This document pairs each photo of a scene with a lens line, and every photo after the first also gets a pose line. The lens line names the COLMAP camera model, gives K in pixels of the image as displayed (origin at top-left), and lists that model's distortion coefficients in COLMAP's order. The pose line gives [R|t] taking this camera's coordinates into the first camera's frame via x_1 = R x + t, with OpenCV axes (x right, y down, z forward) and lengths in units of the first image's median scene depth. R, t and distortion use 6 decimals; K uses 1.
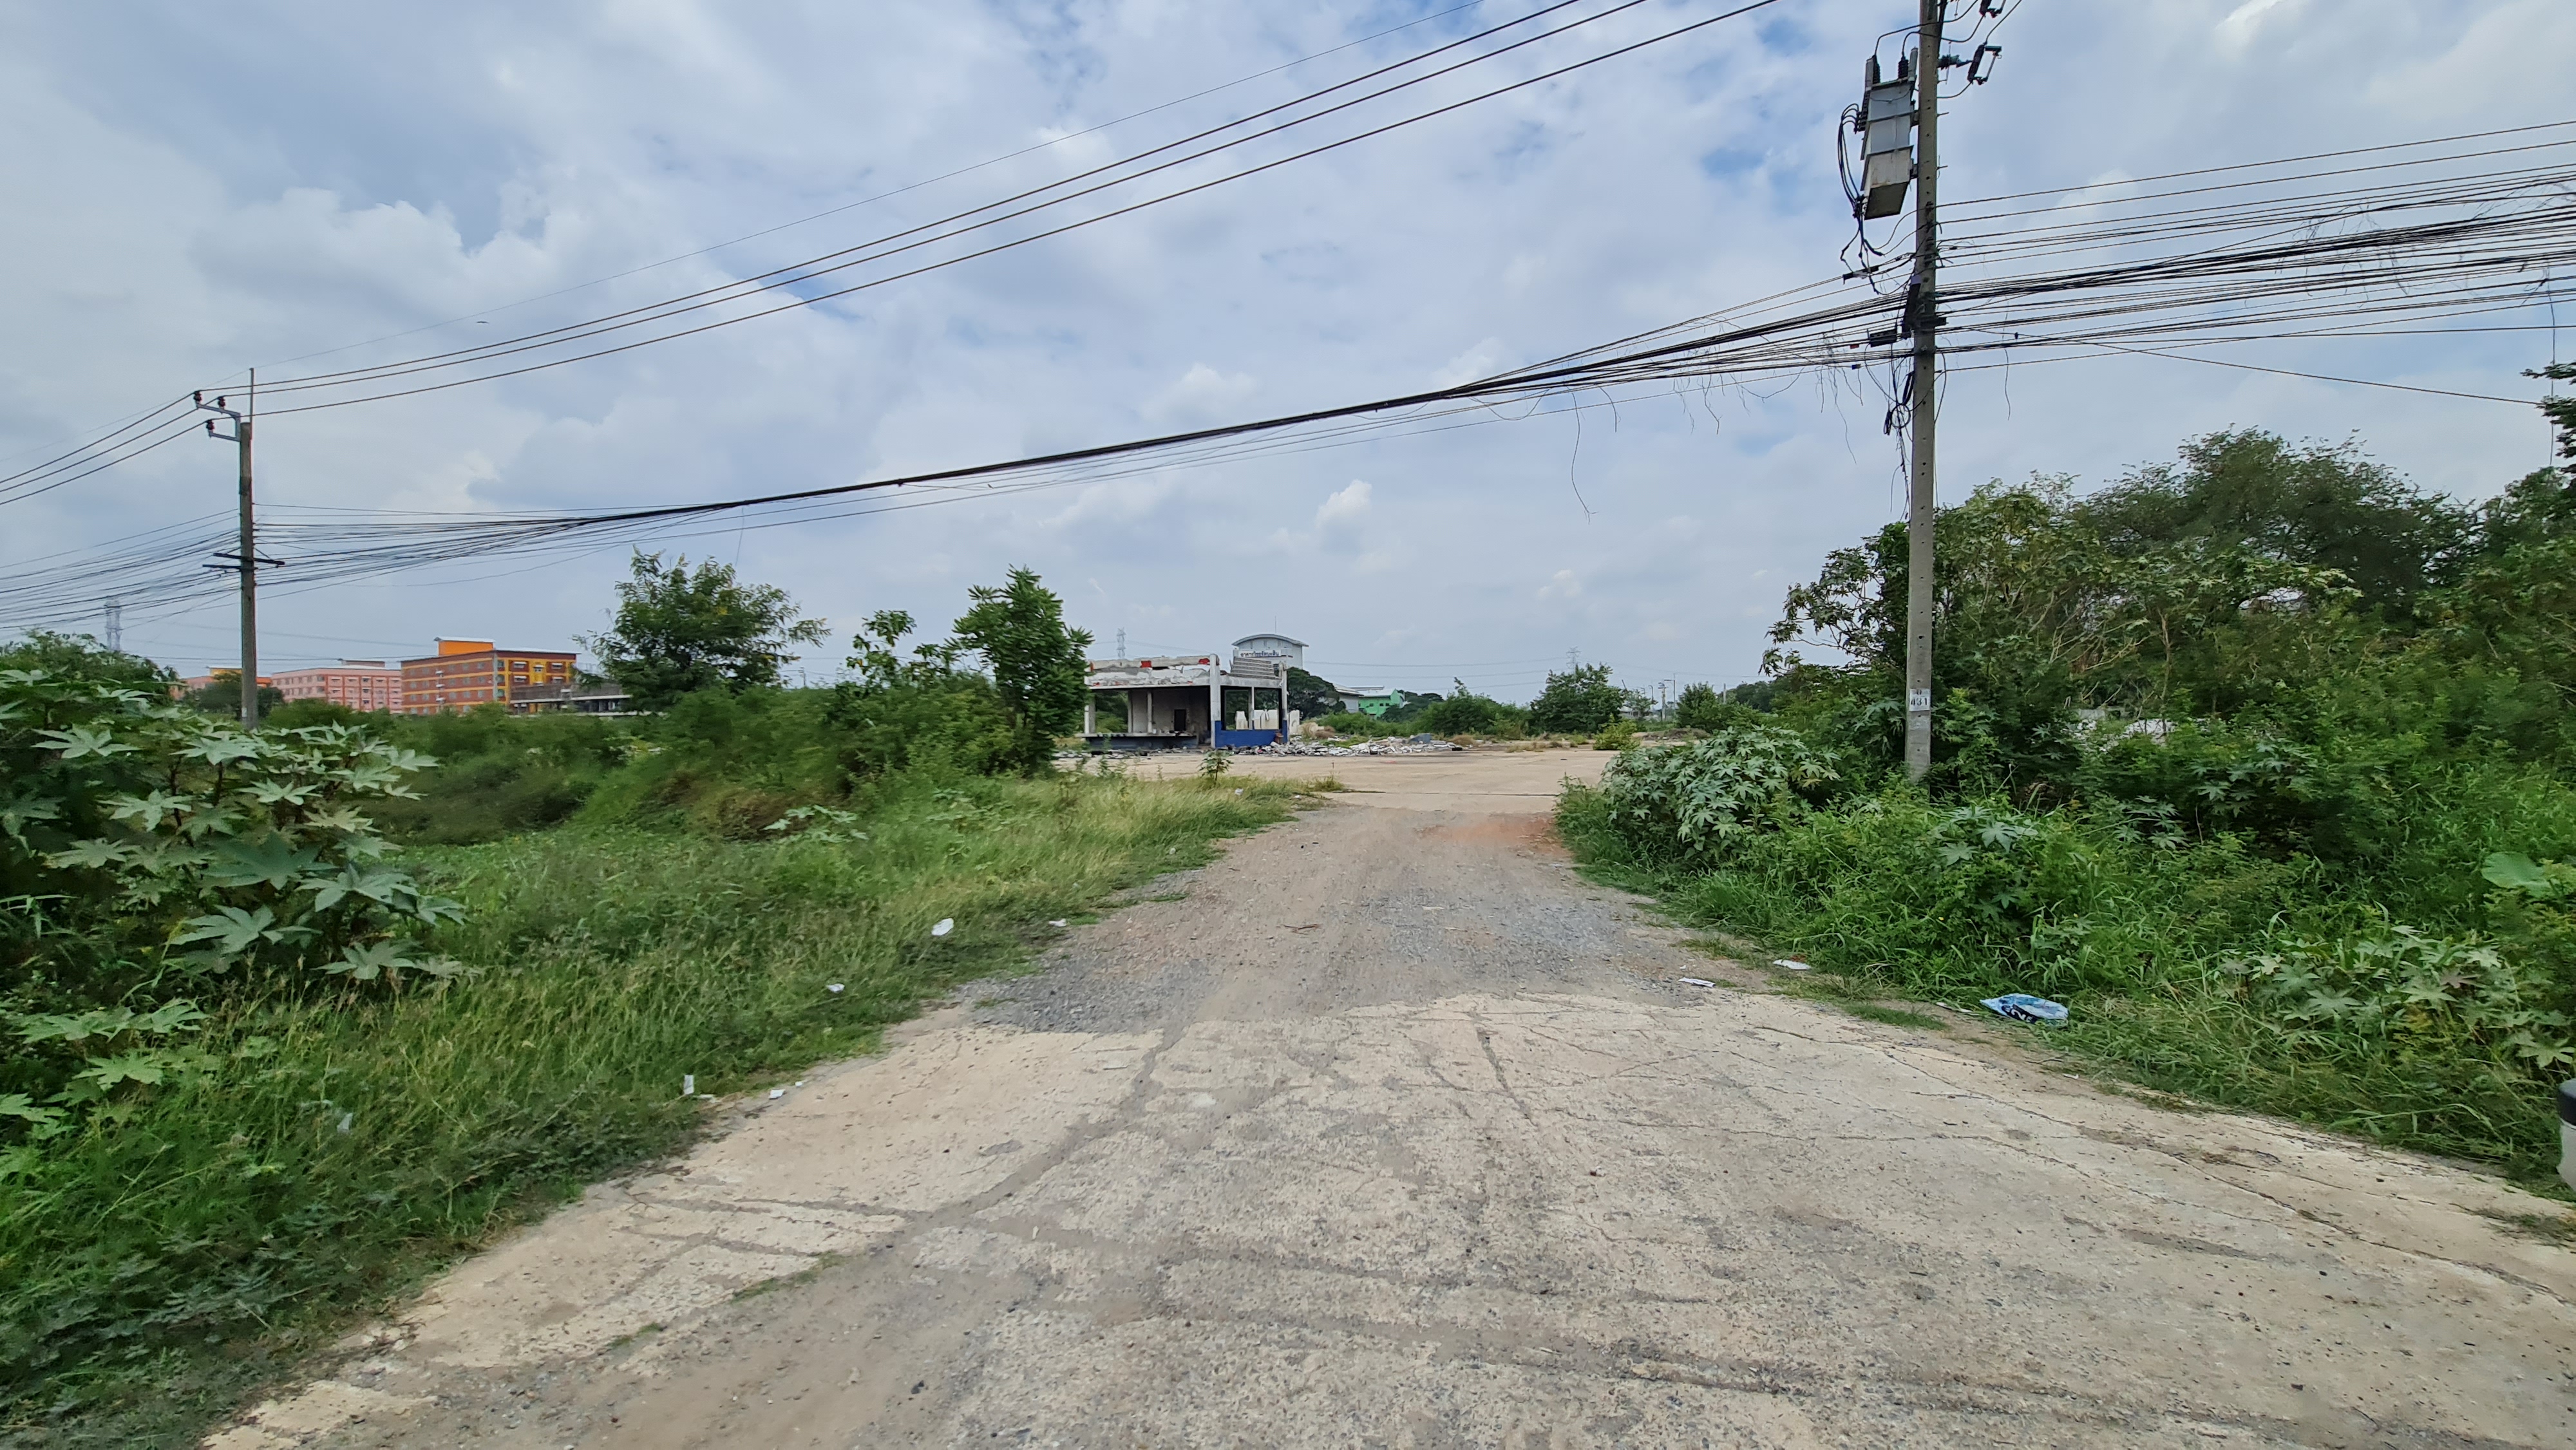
lens RADIAL K [[1046.1, 0, 1282.4], [0, 1046.1, 721.7], [0, 0, 1]] dist [-0.004250, 0.000109]
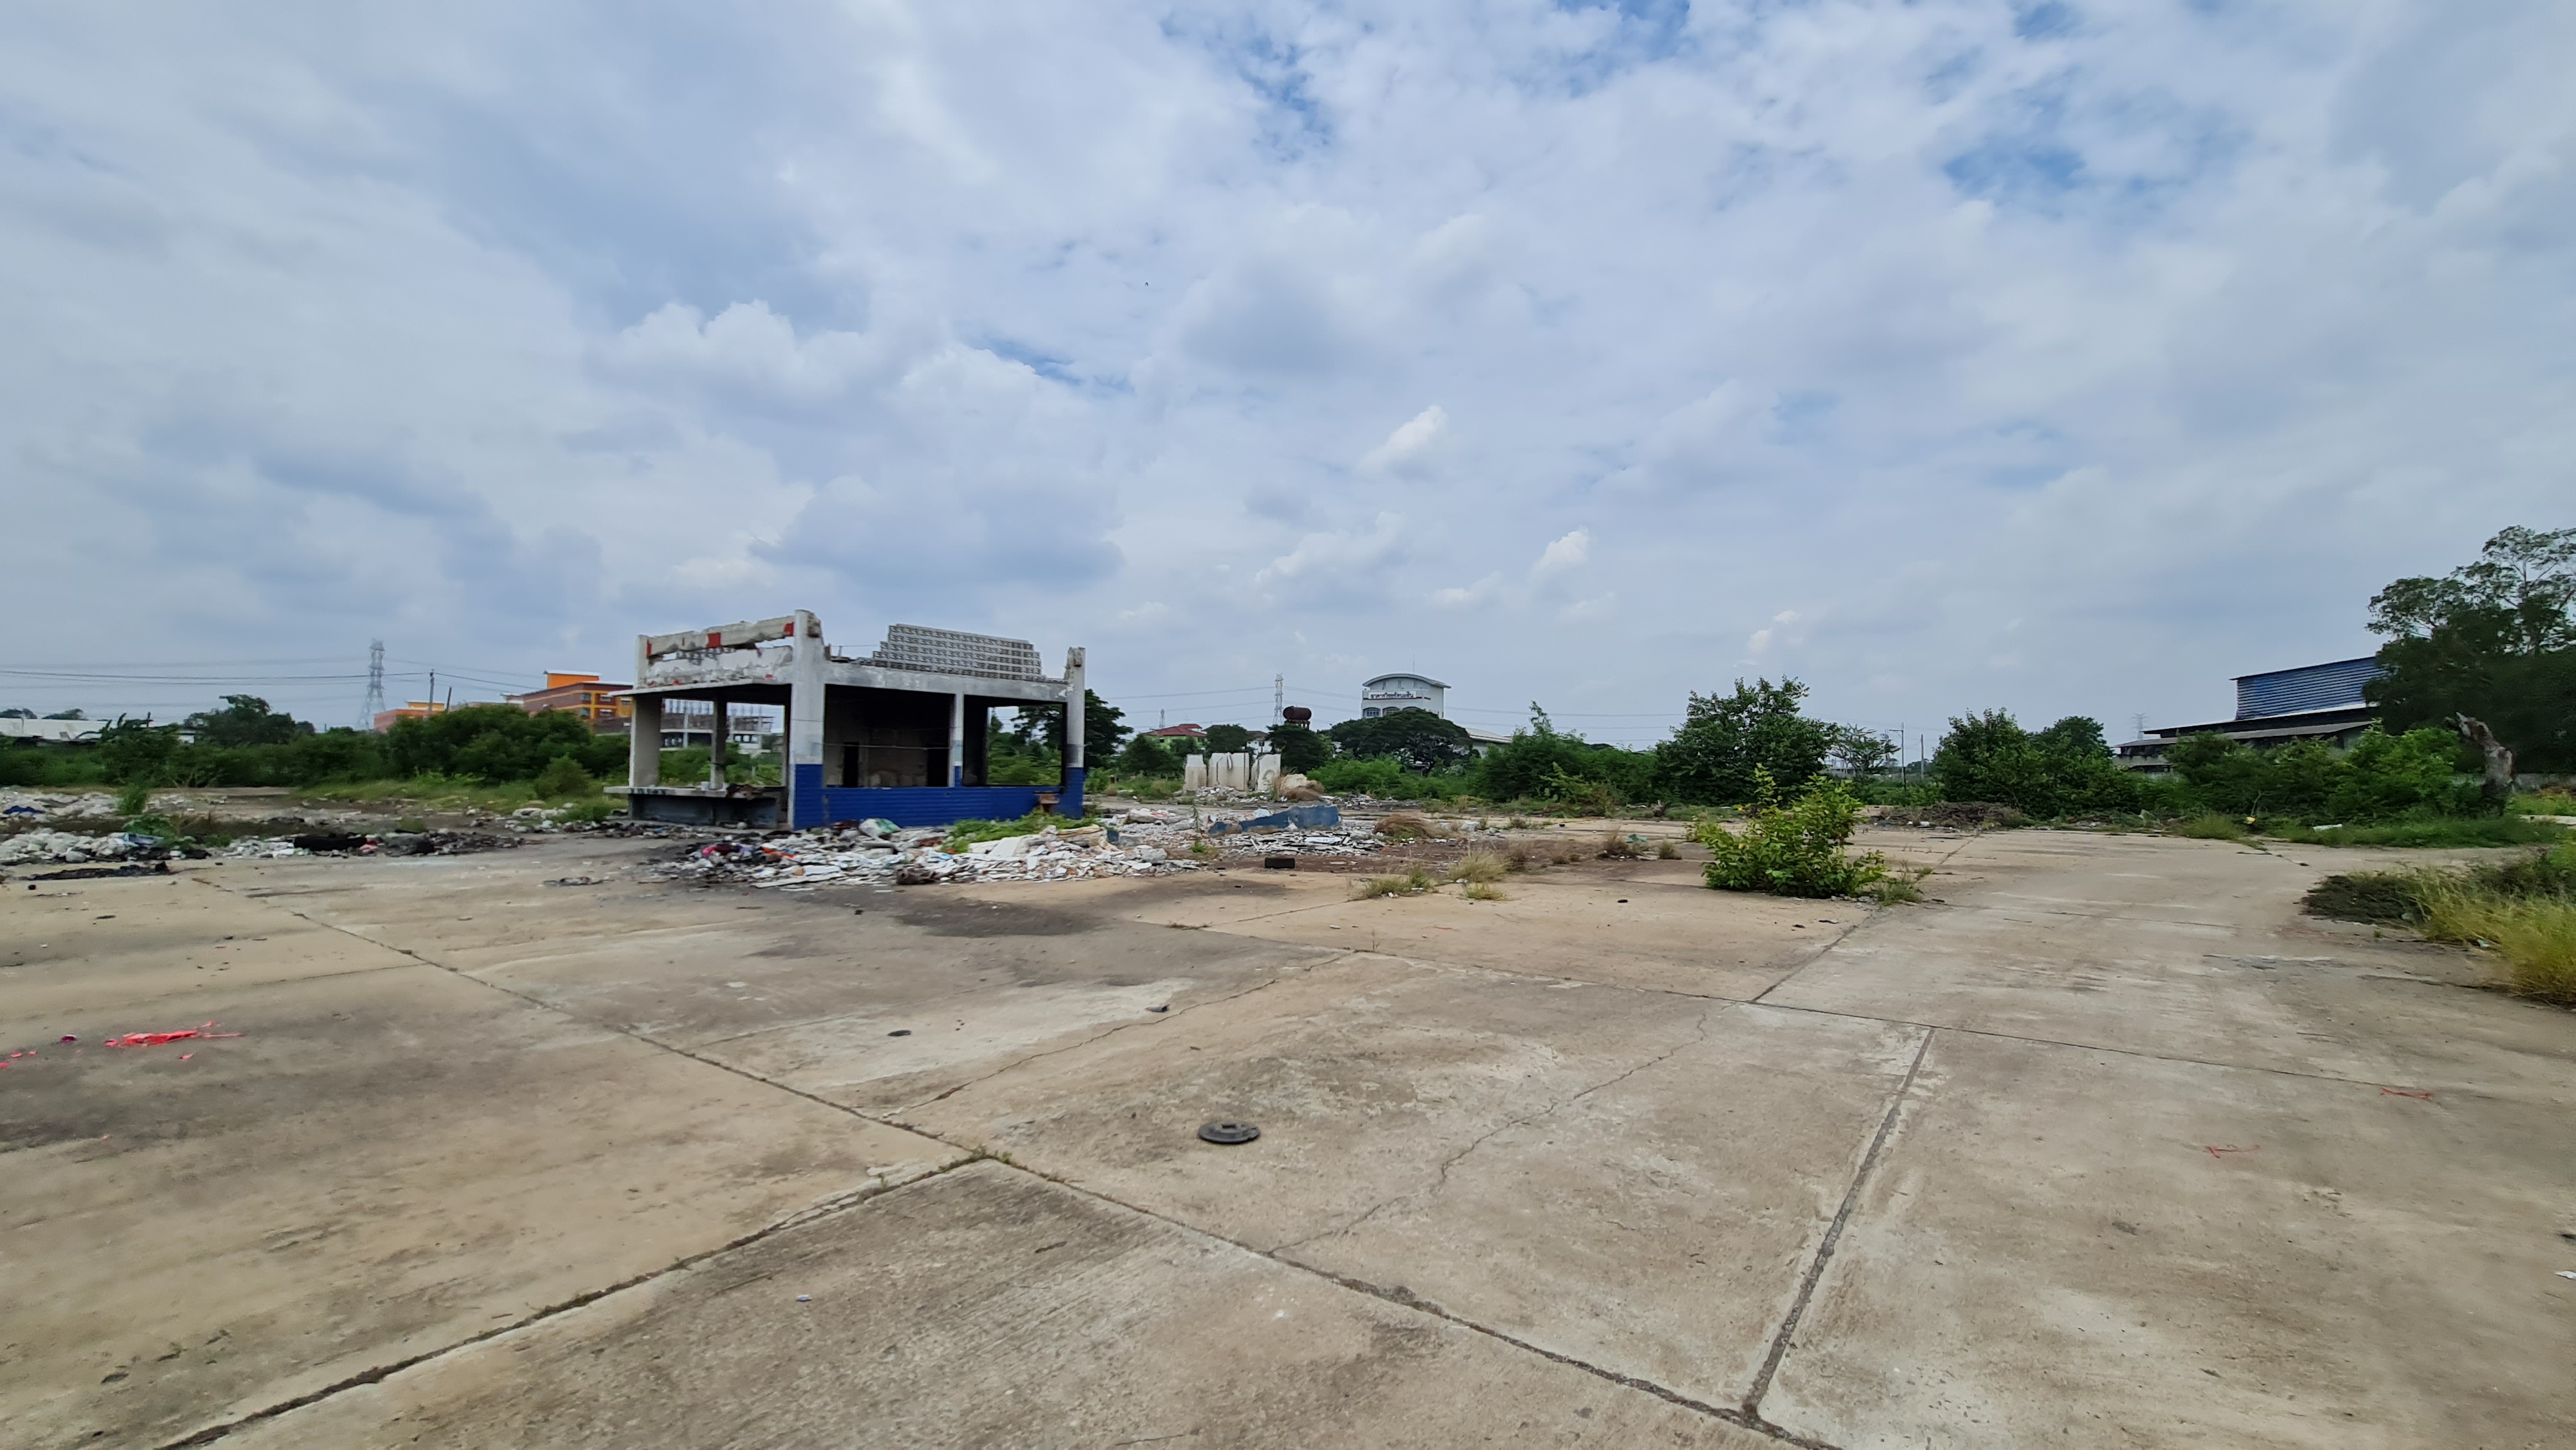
lens RADIAL K [[1046.4, 0, 1287.8], [0, 1046.4, 732.6], [0, 0, 1]] dist [0.000989, 0.000381]
pose [[0.984048, 0.013748, -0.177370, 0.204984], [-0.020399, 0.999153, -0.035732, -0.002694], [0.176729, 0.038780, 0.983495, 0.589913]]
